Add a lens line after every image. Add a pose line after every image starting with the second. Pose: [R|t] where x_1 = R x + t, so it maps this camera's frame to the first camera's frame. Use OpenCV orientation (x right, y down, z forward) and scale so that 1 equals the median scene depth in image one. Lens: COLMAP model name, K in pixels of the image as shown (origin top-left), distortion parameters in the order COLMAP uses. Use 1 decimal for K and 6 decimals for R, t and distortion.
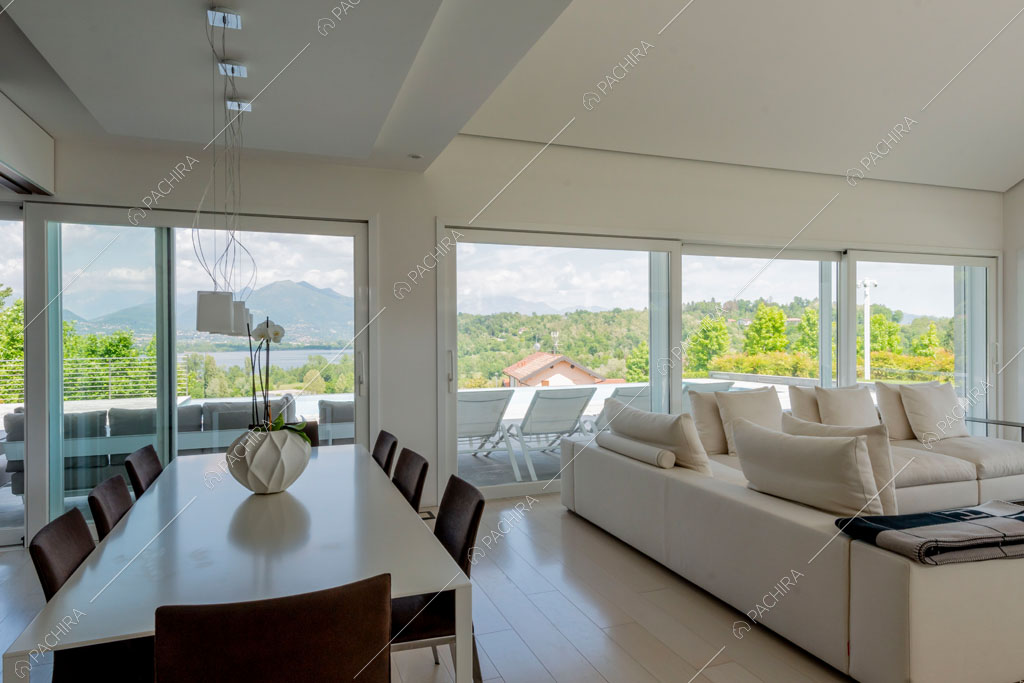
lens RADIAL K [[631.9, 0, 504.5], [0, 631.9, 338.7], [0, 0, 1]] dist [0.023771, -0.010627]
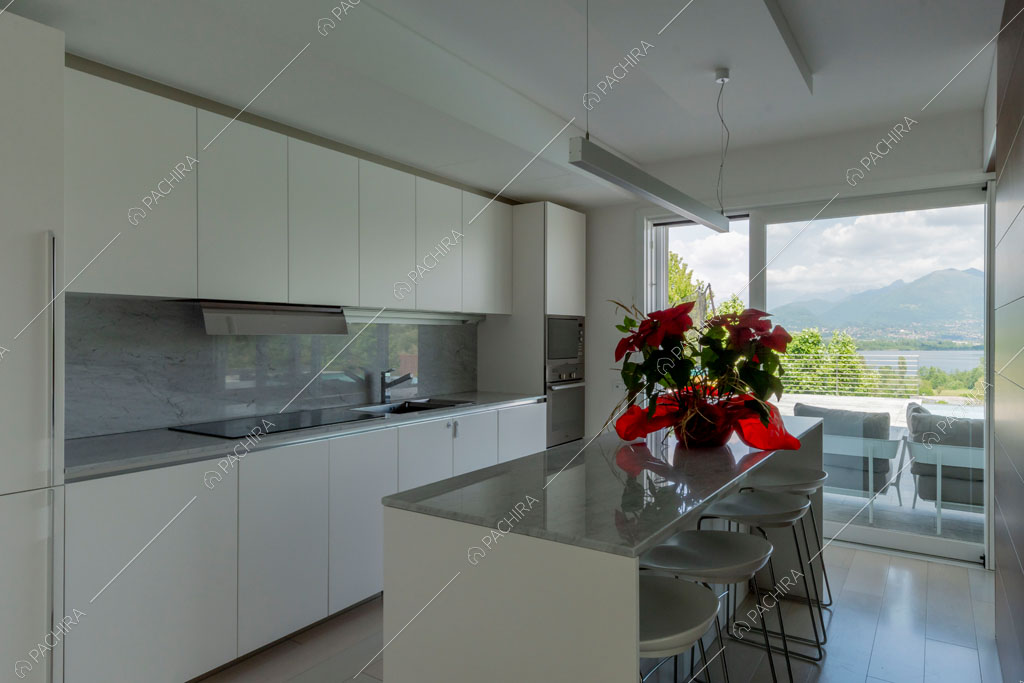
lens RADIAL K [[631.9, 0, 508.5], [0, 631.9, 341.4], [0, 0, 1]] dist [0.023771, -0.010627]
pose [[0.594645, 0.009688, -0.803930, -0.266331], [-0.003569, 0.999949, 0.009410, 0.001857], [0.803980, -0.002726, 0.594650, -0.044299]]
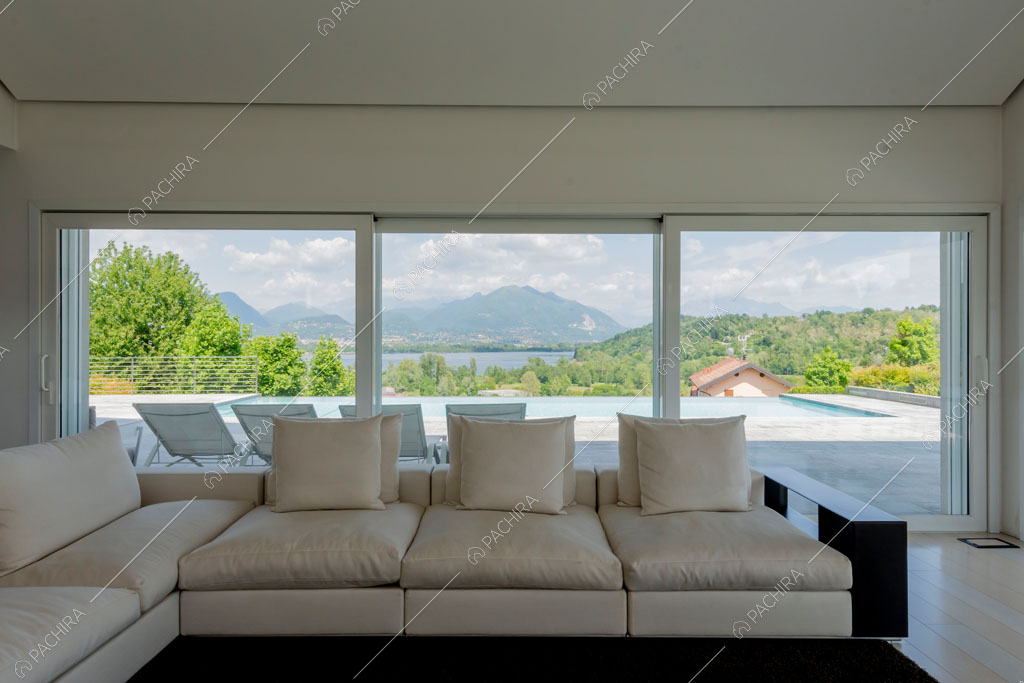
lens RADIAL K [[631.9, 0, 502.3], [0, 631.9, 342.2], [0, 0, 1]] dist [0.023771, -0.010627]
pose [[0.939701, 0.007609, -0.341912, 0.615409], [-0.007321, 0.999971, 0.002133, -0.004641], [0.341918, 0.000499, 0.939730, 0.308168]]
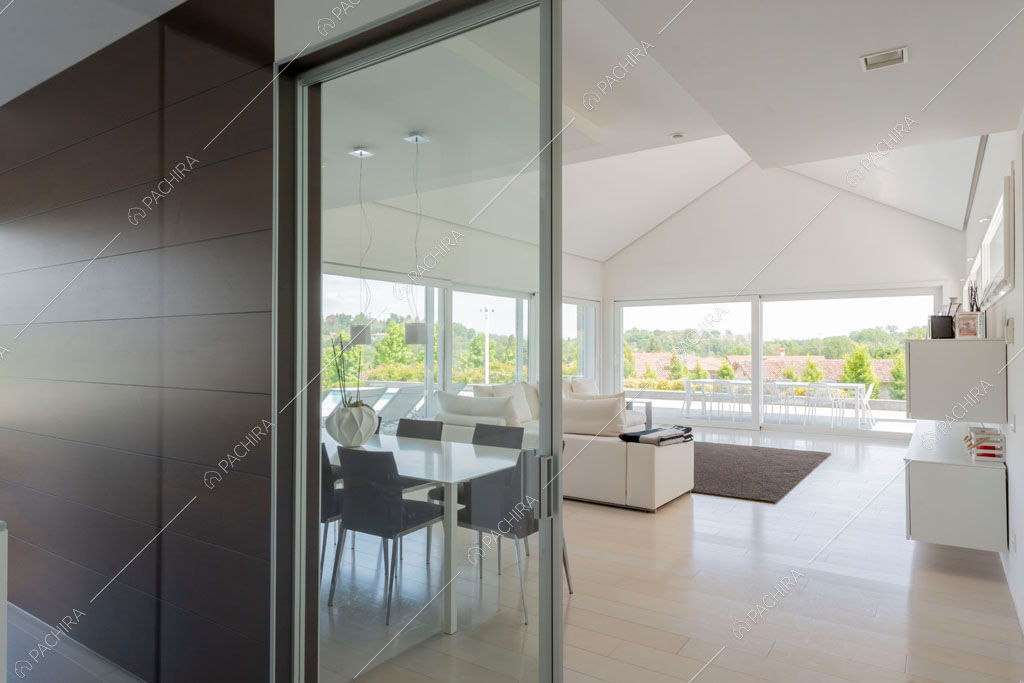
lens RADIAL K [[631.9, 0, 515.8], [0, 631.9, 348.8], [0, 0, 1]] dist [0.023771, -0.010627]
pose [[0.811301, 0.007736, 0.584578, -0.381536], [-0.005014, 0.999968, -0.006274, 0.003565], [-0.584607, 0.002159, 0.811314, -0.197910]]
